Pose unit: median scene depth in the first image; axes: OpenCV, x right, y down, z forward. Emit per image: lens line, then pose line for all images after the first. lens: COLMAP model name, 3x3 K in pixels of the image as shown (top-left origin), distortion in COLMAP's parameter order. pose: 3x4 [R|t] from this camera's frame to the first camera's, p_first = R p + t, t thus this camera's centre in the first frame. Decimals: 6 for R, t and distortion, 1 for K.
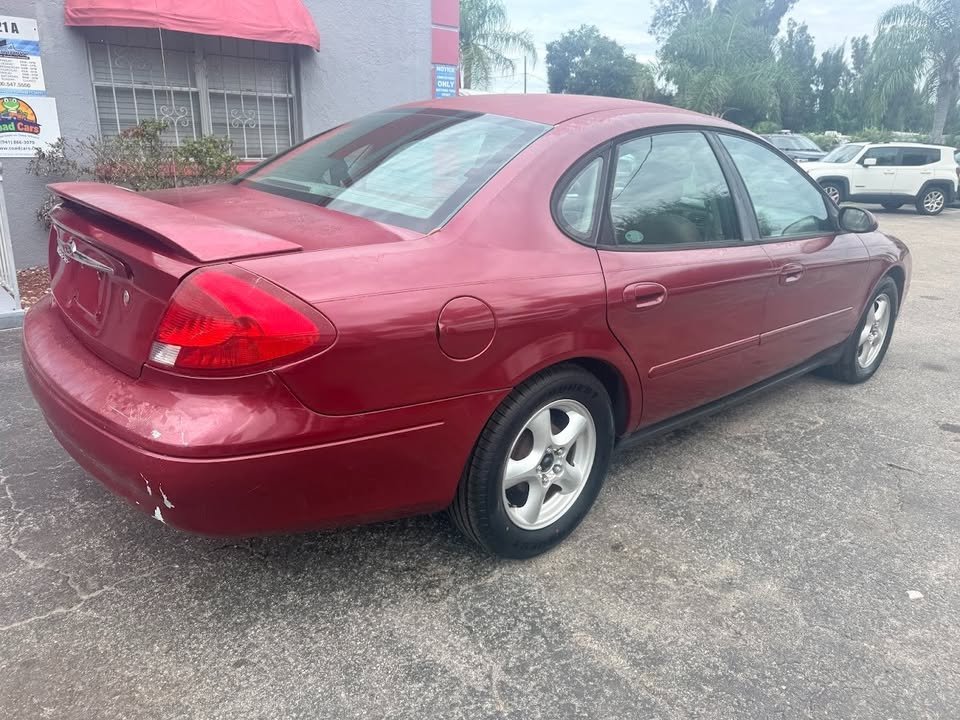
lens RADIAL K [[695.2, 0, 502.8], [0, 695.2, 364.4], [0, 0, 1]] dist [0.003939, -0.015886]
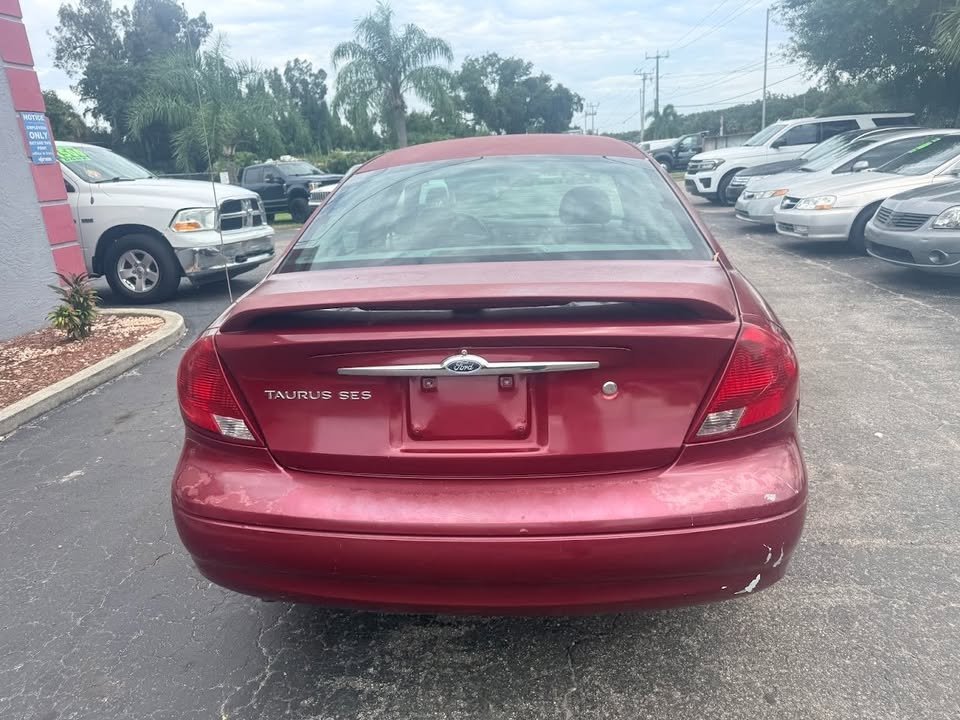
lens RADIAL K [[690.0, 0, 460.6], [0, 690.0, 366.3], [0, 0, 1]] dist [0.057573, -0.070680]
pose [[0.720938, -0.274456, 0.636334, -0.475163], [0.297430, 0.951903, 0.073589, -0.095287], [-0.625926, 0.136212, 0.767895, 0.167537]]
